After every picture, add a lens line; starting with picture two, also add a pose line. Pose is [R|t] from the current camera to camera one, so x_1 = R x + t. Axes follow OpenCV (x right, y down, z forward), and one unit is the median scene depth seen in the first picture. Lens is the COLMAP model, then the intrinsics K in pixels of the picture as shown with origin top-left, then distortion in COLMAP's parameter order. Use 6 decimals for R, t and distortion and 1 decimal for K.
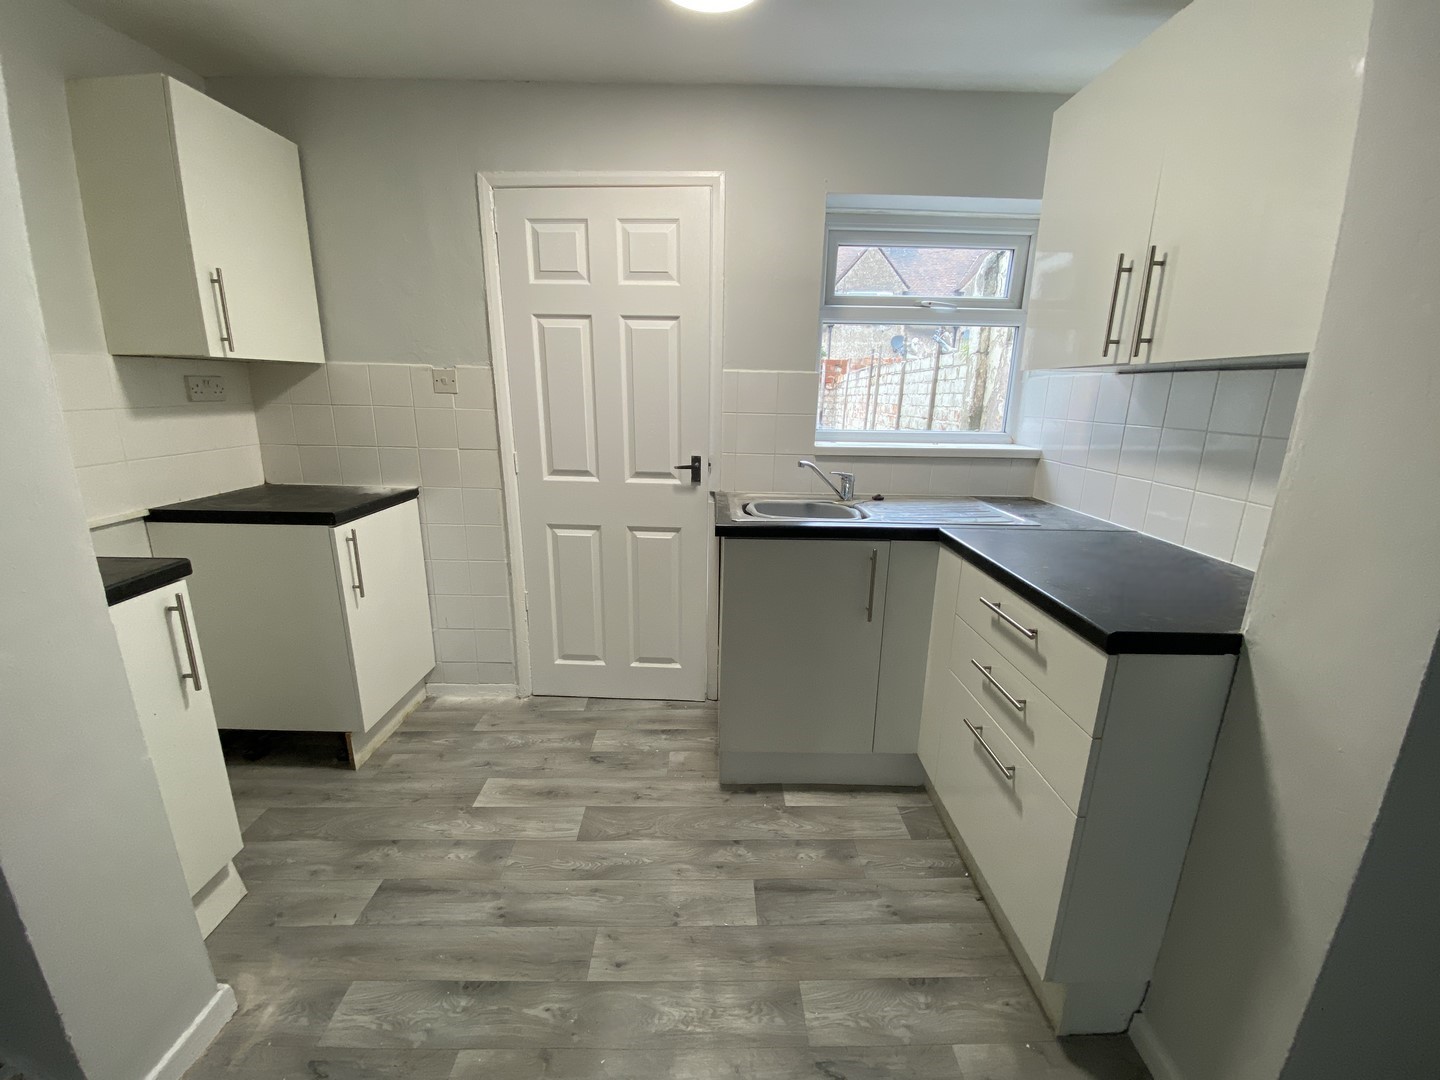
lens RADIAL K [[606.6, 0, 720.0], [0, 606.6, 540.0], [0, 0, 1]] dist [-0.000238, -0.000141]
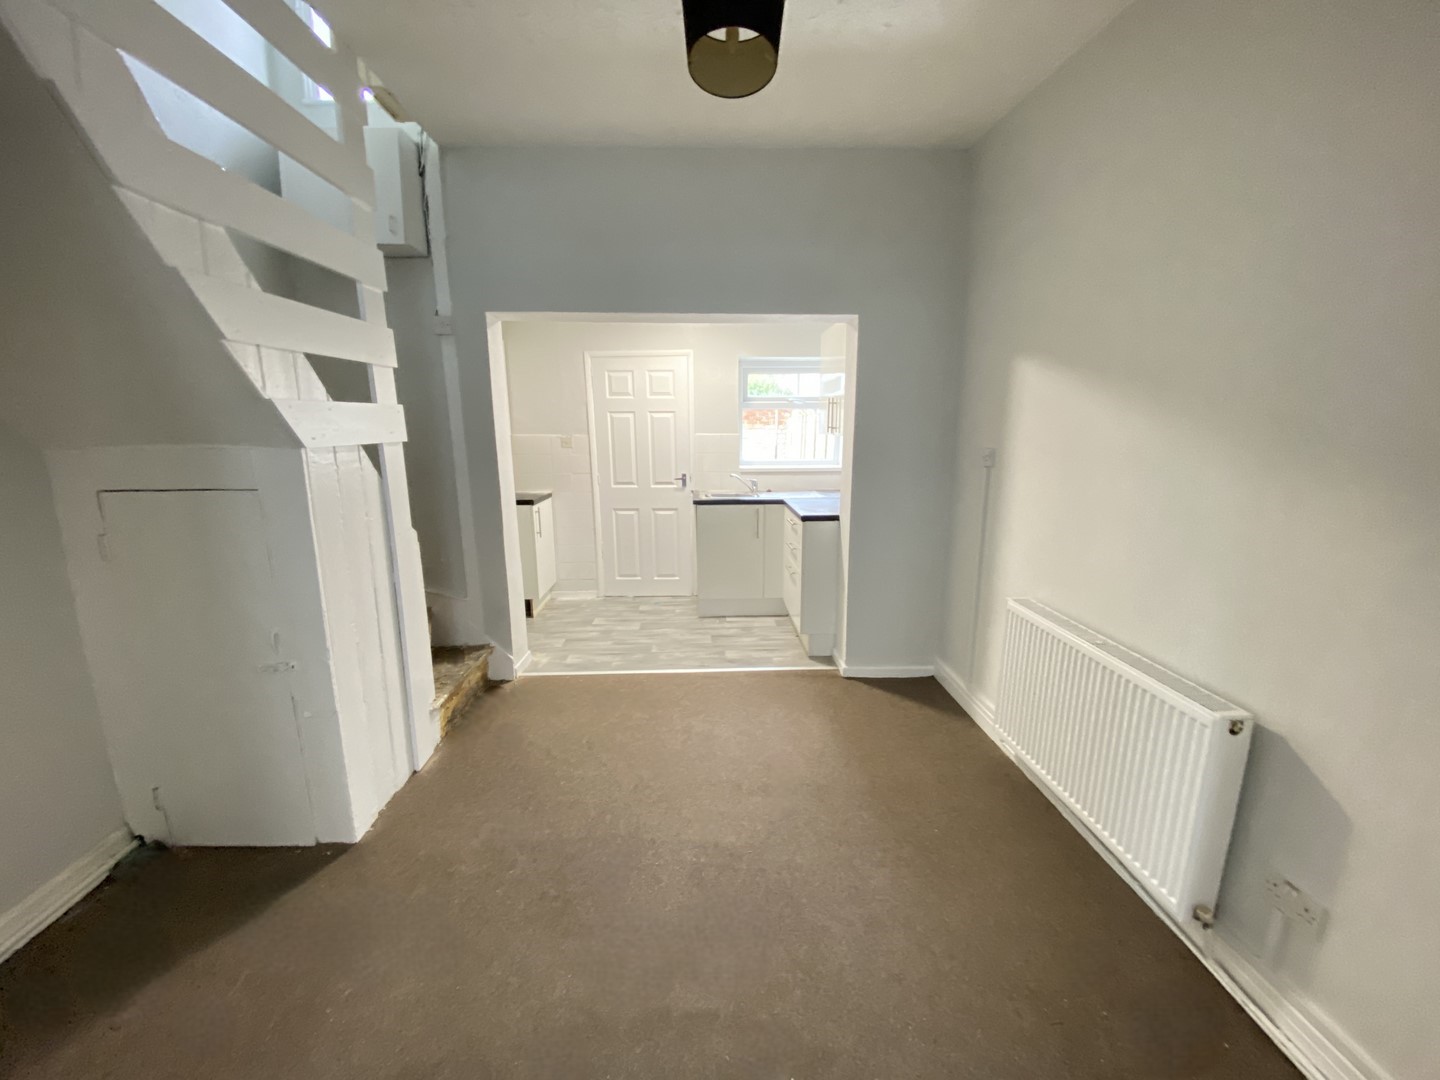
lens RADIAL K [[606.6, 0, 720.0], [0, 606.6, 540.0], [0, 0, 1]] dist [-0.000238, -0.000141]
pose [[0.999374, -0.028011, 0.021625, 0.036401], [0.029053, 0.998353, -0.049474, 0.212731], [-0.020203, 0.050071, 0.998541, -1.175538]]
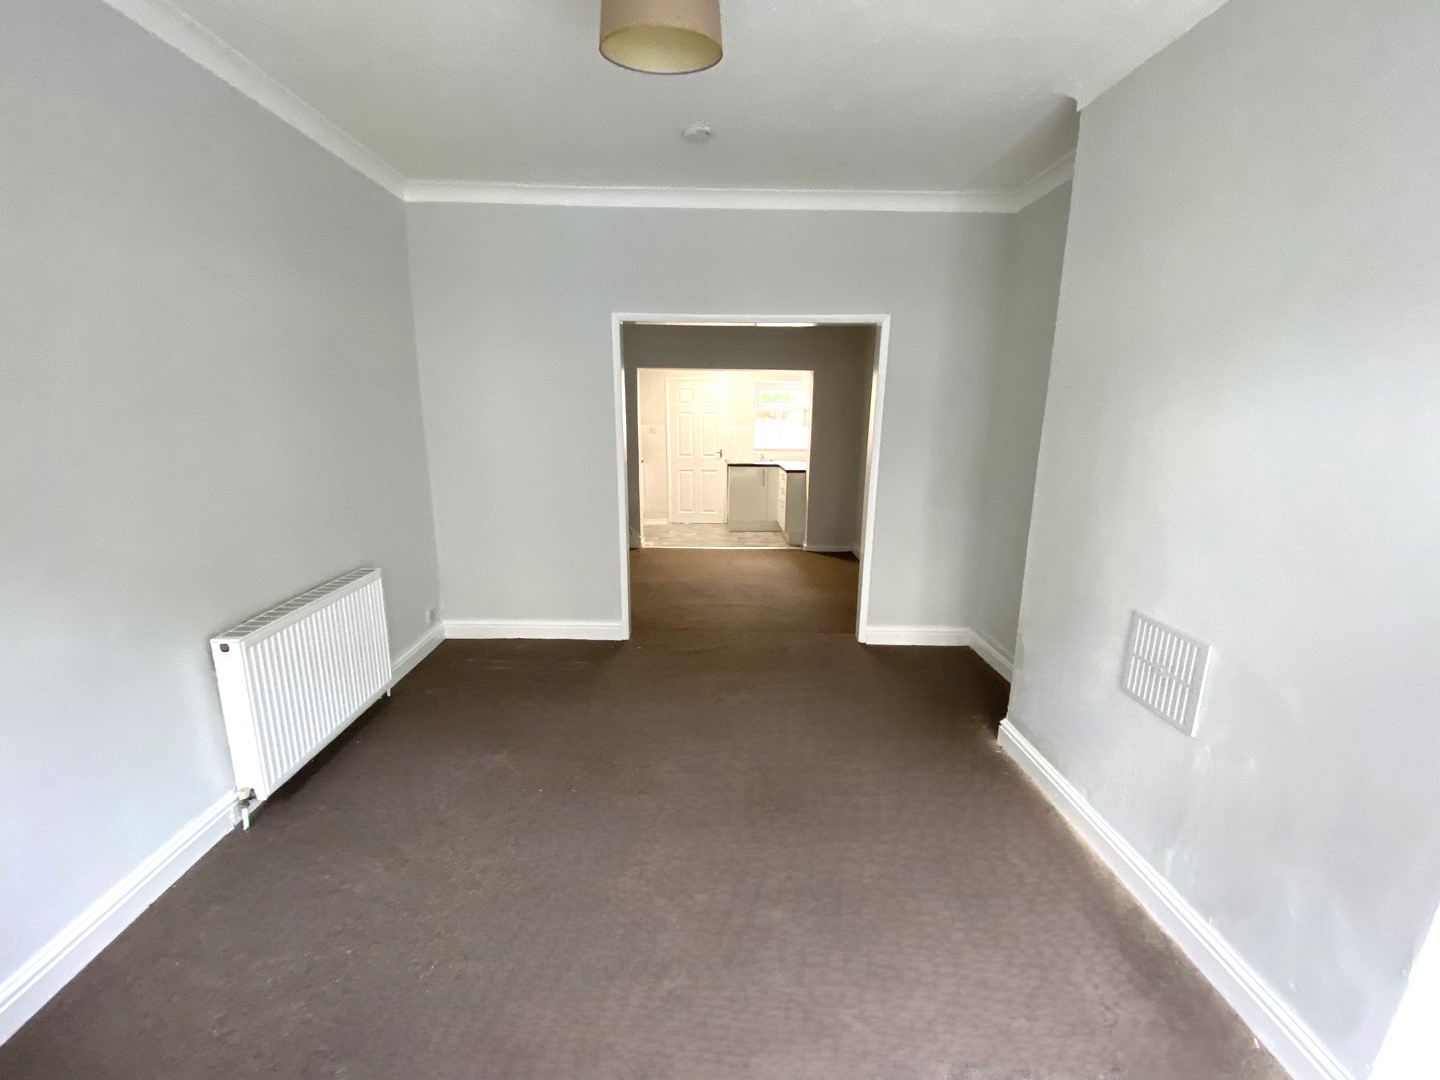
lens RADIAL K [[606.6, 0, 720.0], [0, 606.6, 540.0], [0, 0, 1]] dist [-0.000238, -0.000141]
pose [[0.999897, -0.012558, 0.006987, -0.080980], [0.012790, 0.999329, -0.034308, 0.548277], [-0.006552, 0.034394, 0.999387, -2.721889]]
